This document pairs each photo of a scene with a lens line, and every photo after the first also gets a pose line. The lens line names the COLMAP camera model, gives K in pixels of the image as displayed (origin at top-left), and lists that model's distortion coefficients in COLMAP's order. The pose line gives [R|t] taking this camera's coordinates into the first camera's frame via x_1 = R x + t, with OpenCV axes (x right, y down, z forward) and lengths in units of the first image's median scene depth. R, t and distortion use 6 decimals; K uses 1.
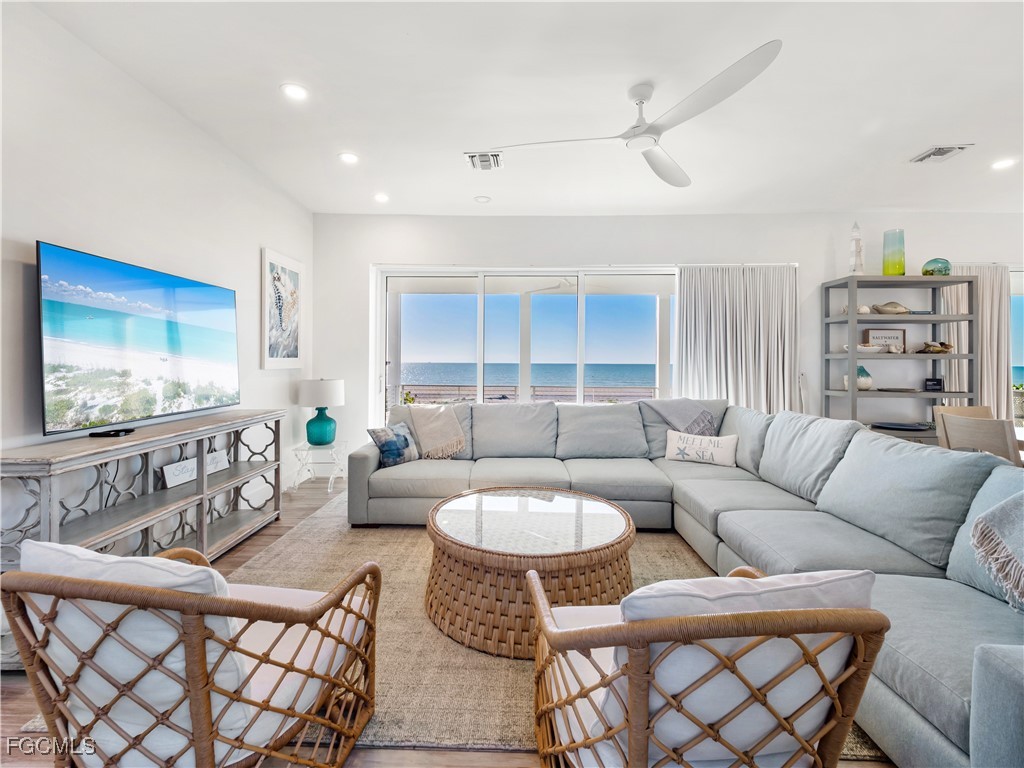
lens RADIAL K [[468.5, 0, 510.6], [0, 468.5, 357.8], [0, 0, 1]] dist [-0.000491, -0.000323]
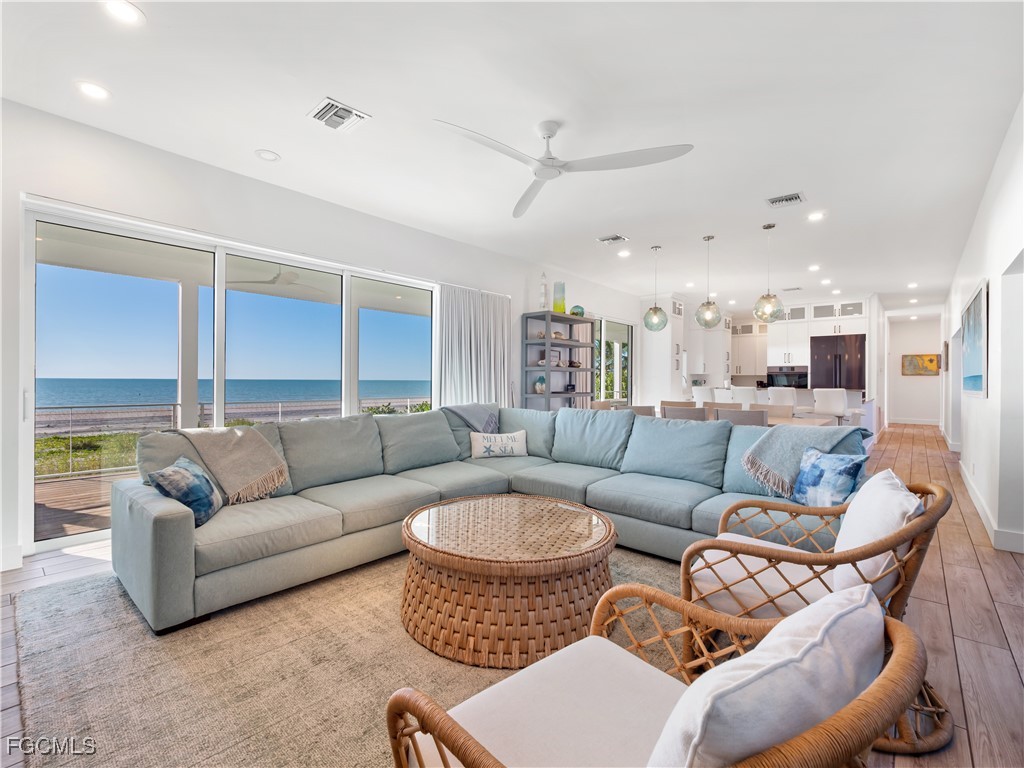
lens RADIAL K [[457.9, 0, 505.5], [0, 457.9, 379.7], [0, 0, 1]] dist [0.040237, 0.000102]
pose [[0.657385, -0.003420, 0.753547, -0.414957], [-0.008354, 0.999895, 0.011826, 0.015764], [-0.753508, -0.014069, 0.657288, 0.219060]]
